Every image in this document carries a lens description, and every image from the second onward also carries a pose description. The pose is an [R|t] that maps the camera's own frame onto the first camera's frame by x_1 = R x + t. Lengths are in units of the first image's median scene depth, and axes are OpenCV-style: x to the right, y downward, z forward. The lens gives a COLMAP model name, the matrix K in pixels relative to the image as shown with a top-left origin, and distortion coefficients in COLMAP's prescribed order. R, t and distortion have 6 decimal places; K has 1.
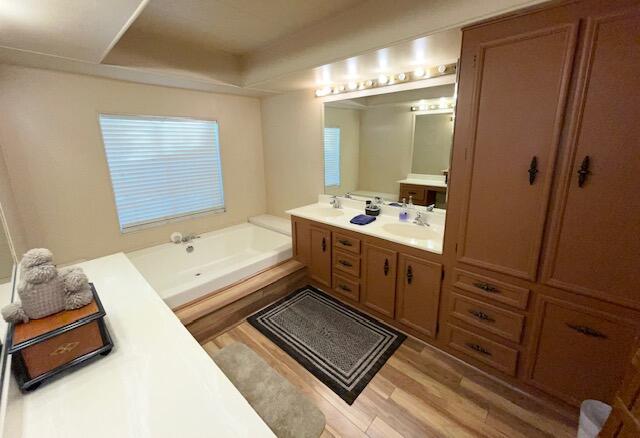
lens RADIAL K [[263.9, 0, 321.4], [0, 263.9, 200.1], [0, 0, 1]] dist [-0.000603, 0.000070]
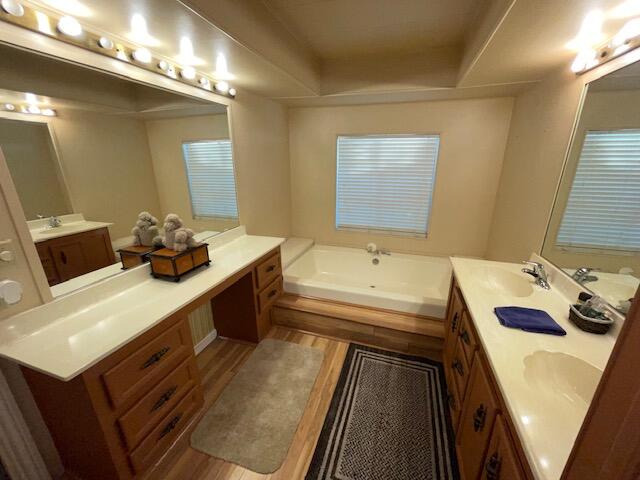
lens RADIAL K [[261.5, 0, 320.9], [0, 261.5, 242.6], [0, 0, 1]] dist [-0.002018, 0.000064]
pose [[0.402233, 0.291334, -0.867948, 0.345539], [-0.207531, 0.952357, 0.223490, -0.086472], [0.891706, 0.090231, 0.443530, 0.360528]]
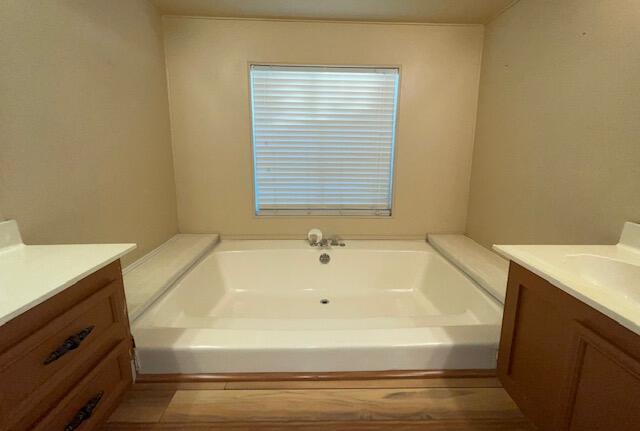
lens RADIAL K [[257.2, 0, 327.2], [0, 257.2, 190.3], [0, 0, 1]] dist [-0.010024, -0.000131]
pose [[0.695690, 0.139269, -0.704713, -0.057050], [-0.177522, 0.983930, 0.019200, -0.000990], [0.696062, 0.111745, 0.709233, 0.572594]]
